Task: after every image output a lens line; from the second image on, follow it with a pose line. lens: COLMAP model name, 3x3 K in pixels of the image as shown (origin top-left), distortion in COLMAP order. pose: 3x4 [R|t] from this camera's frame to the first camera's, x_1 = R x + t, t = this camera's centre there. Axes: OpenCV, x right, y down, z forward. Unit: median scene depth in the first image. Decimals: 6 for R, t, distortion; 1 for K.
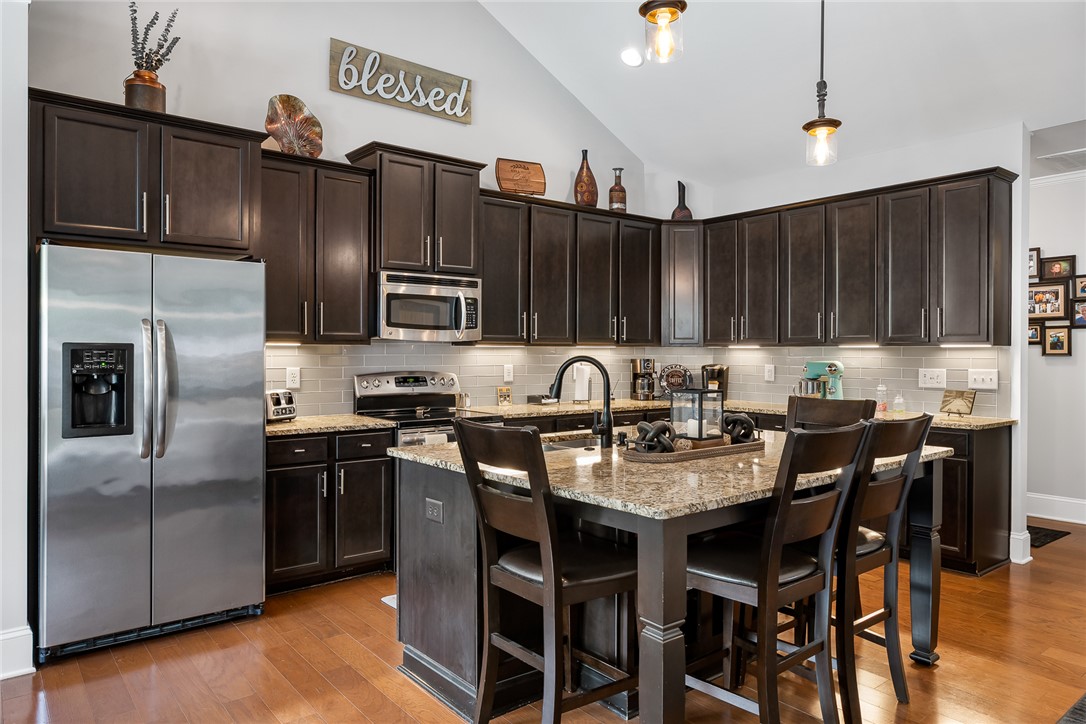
lens RADIAL K [[716.7, 0, 550.5], [0, 716.7, 353.2], [0, 0, 1]] dist [0.004335, -0.004704]
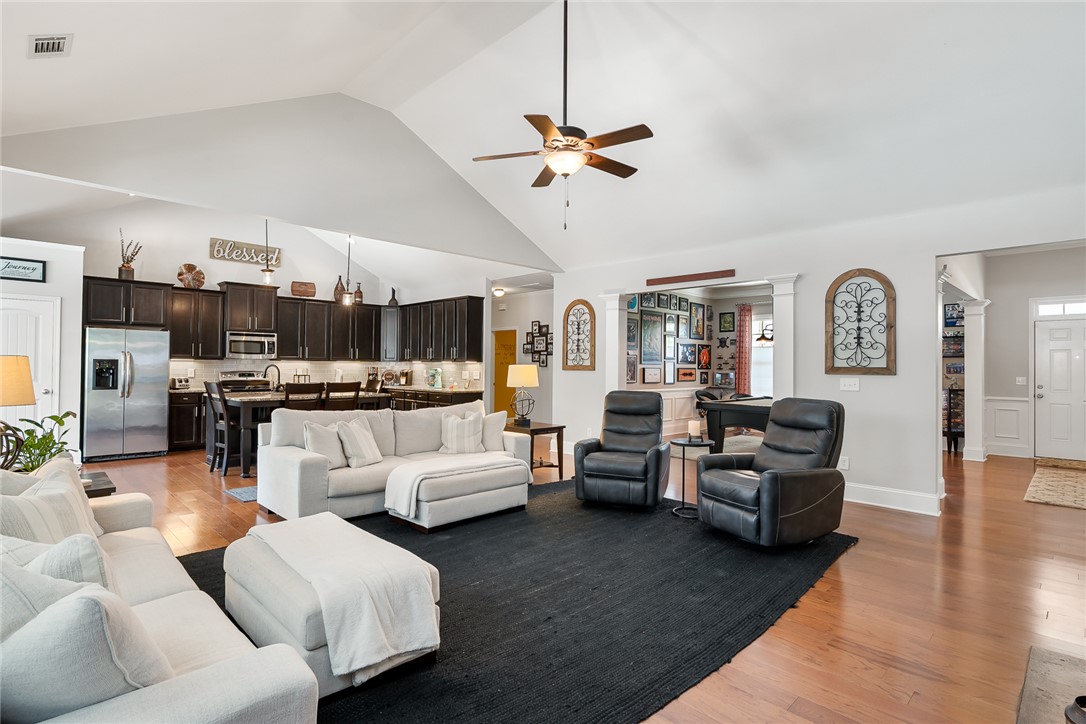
lens RADIAL K [[544.0, 0, 549.2], [0, 544.0, 358.0], [0, 0, 1]] dist [-0.004971, -0.000779]
pose [[0.995329, 0.007857, 0.096223, 0.675375], [-0.006431, 0.999865, -0.015120, 0.002287], [-0.096329, 0.014431, 0.995245, -0.972160]]
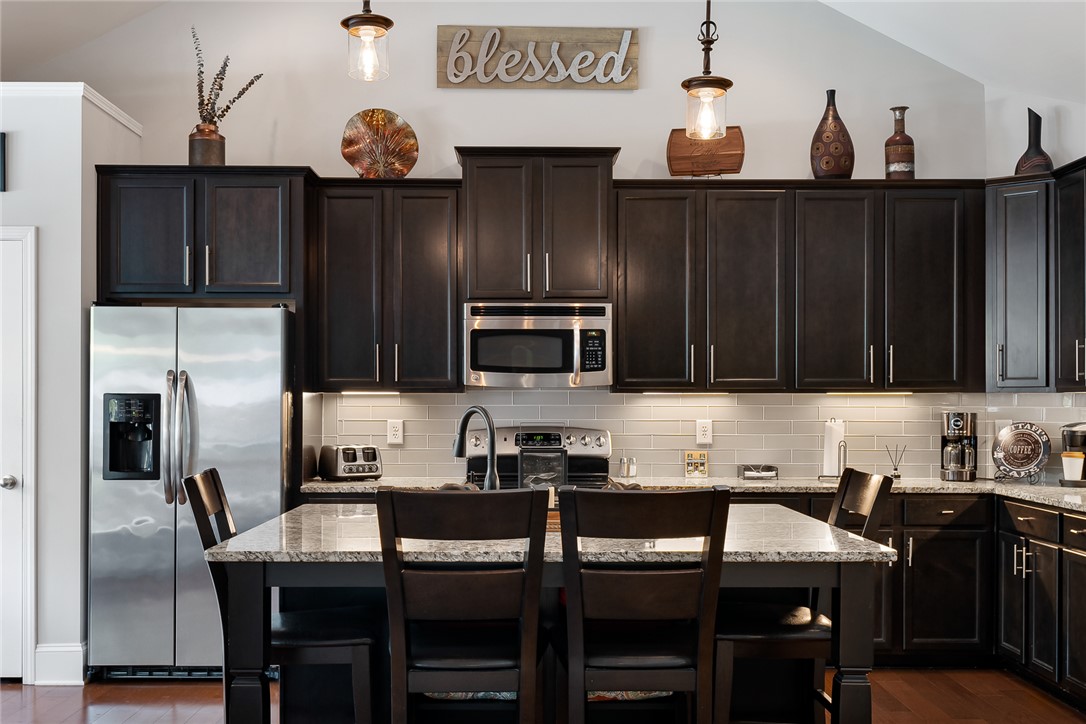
lens RADIAL K [[1227.8, 0, 531.5], [0, 1227.8, 397.3], [0, 0, 1]] dist [0.002993, 0.000000]
pose [[0.781926, -0.002417, -0.623367, 0.651042], [-0.000266, 0.999991, -0.004210, -0.000699], [0.623371, 0.003457, 0.781918, -0.046811]]
